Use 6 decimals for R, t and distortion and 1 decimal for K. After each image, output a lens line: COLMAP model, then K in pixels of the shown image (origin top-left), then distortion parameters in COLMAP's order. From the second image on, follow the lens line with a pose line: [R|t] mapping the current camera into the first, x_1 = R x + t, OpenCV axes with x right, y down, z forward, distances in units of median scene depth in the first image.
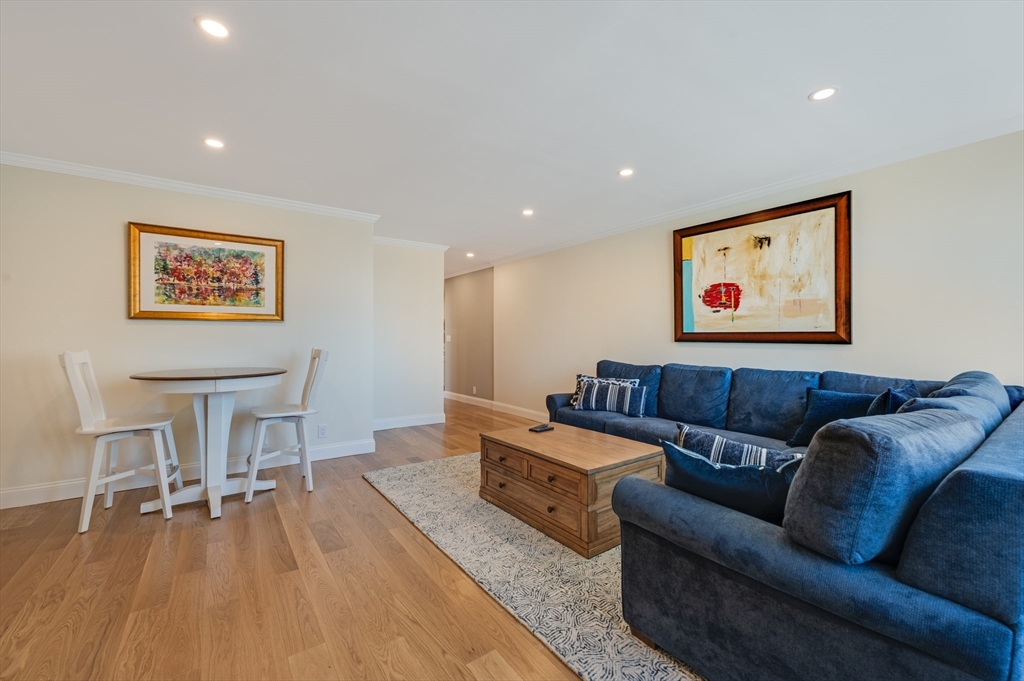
lens RADIAL K [[413.4, 0, 510.0], [0, 413.4, 336.2], [0, 0, 1]] dist [-0.000823, -0.000717]
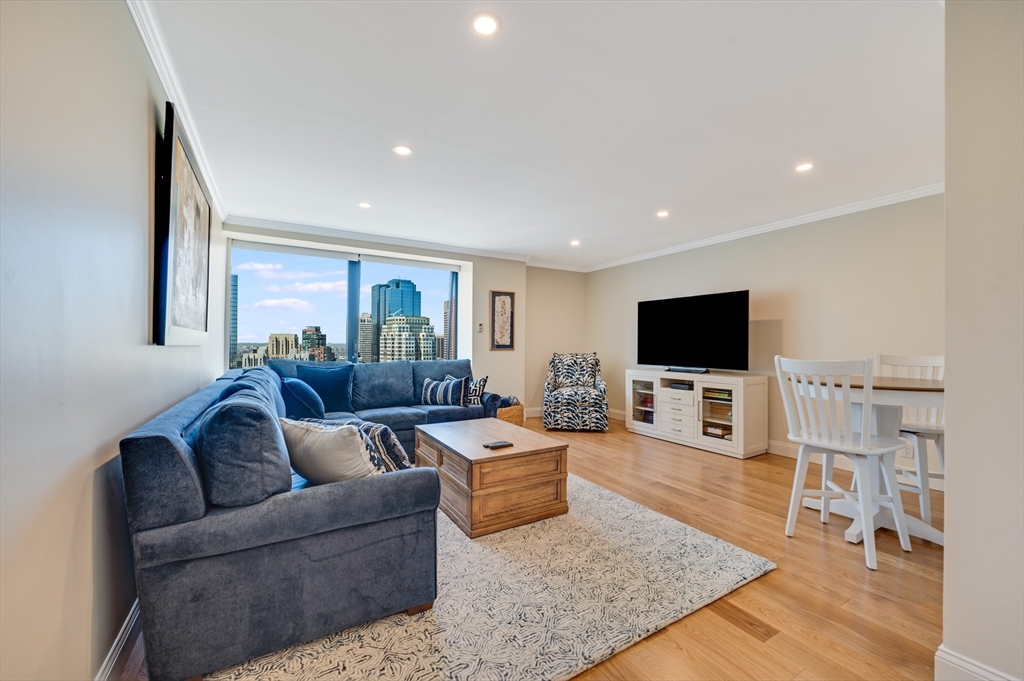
lens RADIAL K [[408.9, 0, 511.3], [0, 408.9, 337.5], [0, 0, 1]] dist [-0.000698, -0.000688]
pose [[-0.996394, -0.001559, 0.084833, -0.021064], [-0.003032, 0.999847, -0.017231, 0.011652], [-0.084794, -0.017426, -0.996246, 1.645167]]
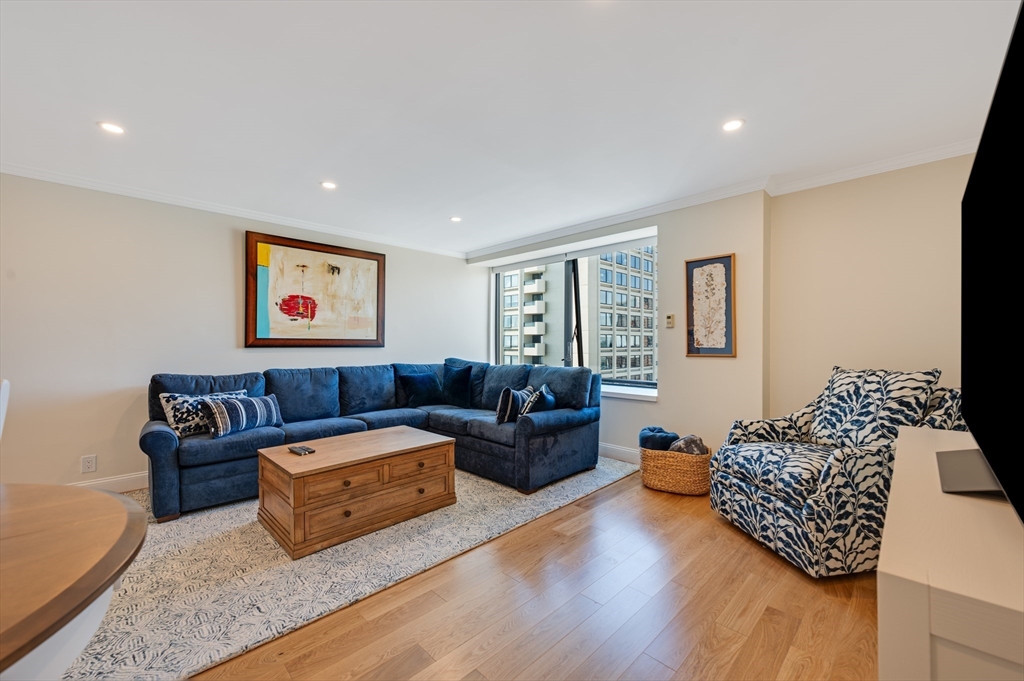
lens RADIAL K [[408.9, 0, 514.1], [0, 408.9, 340.5], [0, 0, 1]] dist [-0.000698, -0.000688]
pose [[-0.162367, 0.008324, 0.986695, -0.727244], [-0.002414, 0.999958, -0.008833, 0.004779], [-0.986728, -0.003816, -0.162340, 0.628034]]
